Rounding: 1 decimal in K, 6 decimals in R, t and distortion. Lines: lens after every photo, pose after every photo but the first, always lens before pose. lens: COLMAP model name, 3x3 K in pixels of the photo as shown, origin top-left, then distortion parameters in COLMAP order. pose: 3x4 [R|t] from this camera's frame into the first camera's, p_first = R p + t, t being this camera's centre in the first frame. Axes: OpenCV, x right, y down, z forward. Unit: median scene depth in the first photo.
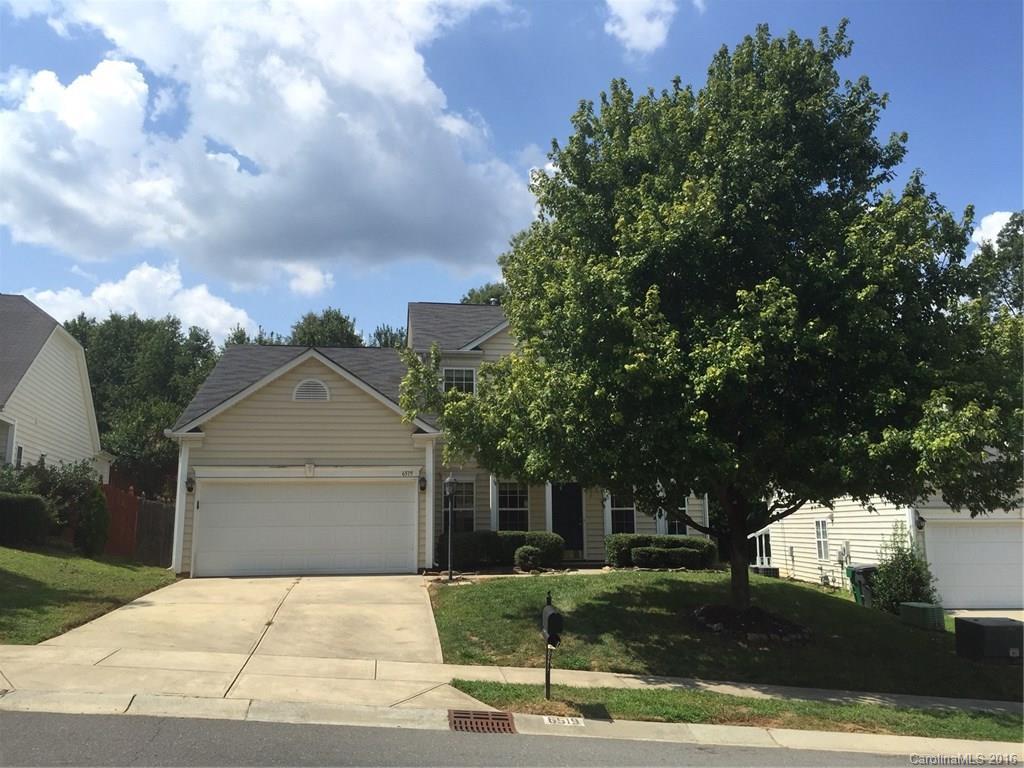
lens RADIAL K [[876.4, 0, 517.9], [0, 876.4, 378.8], [0, 0, 1]] dist [0.020302, -0.000600]
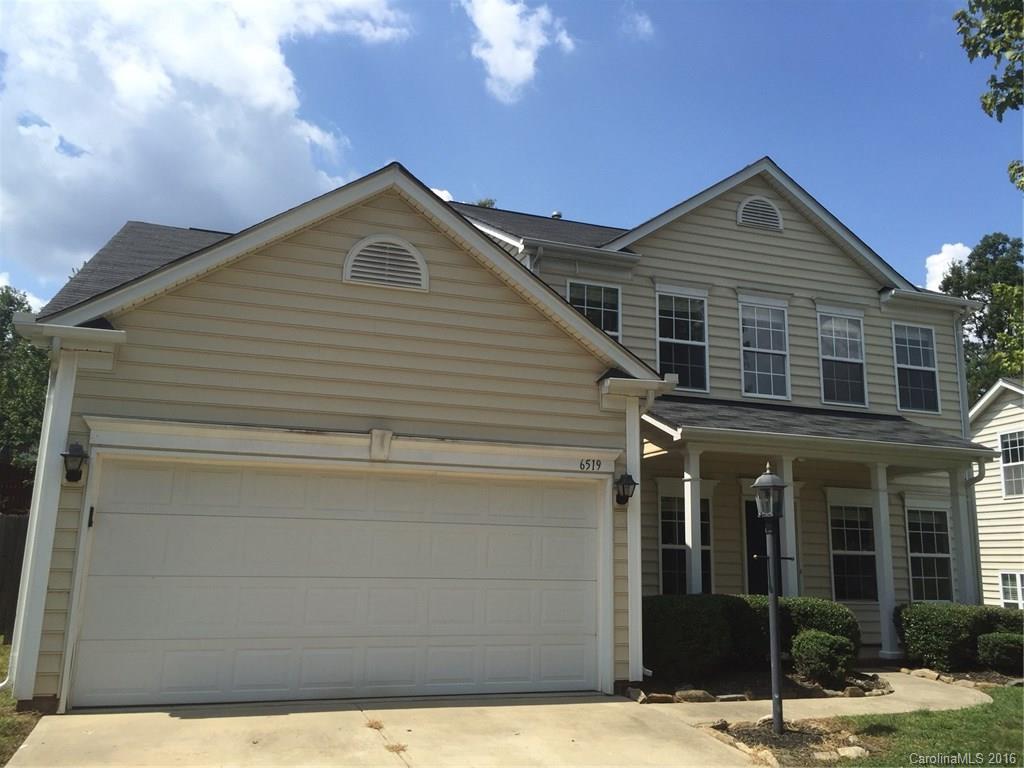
lens RADIAL K [[851.9, 0, 513.1], [0, 851.9, 401.4], [0, 0, 1]] dist [0.045543, 0.004261]
pose [[0.979047, 0.064878, 0.193021, -0.252060], [-0.063883, 0.997892, -0.011380, 0.082823], [-0.193352, -0.001189, 0.981129, 0.575606]]
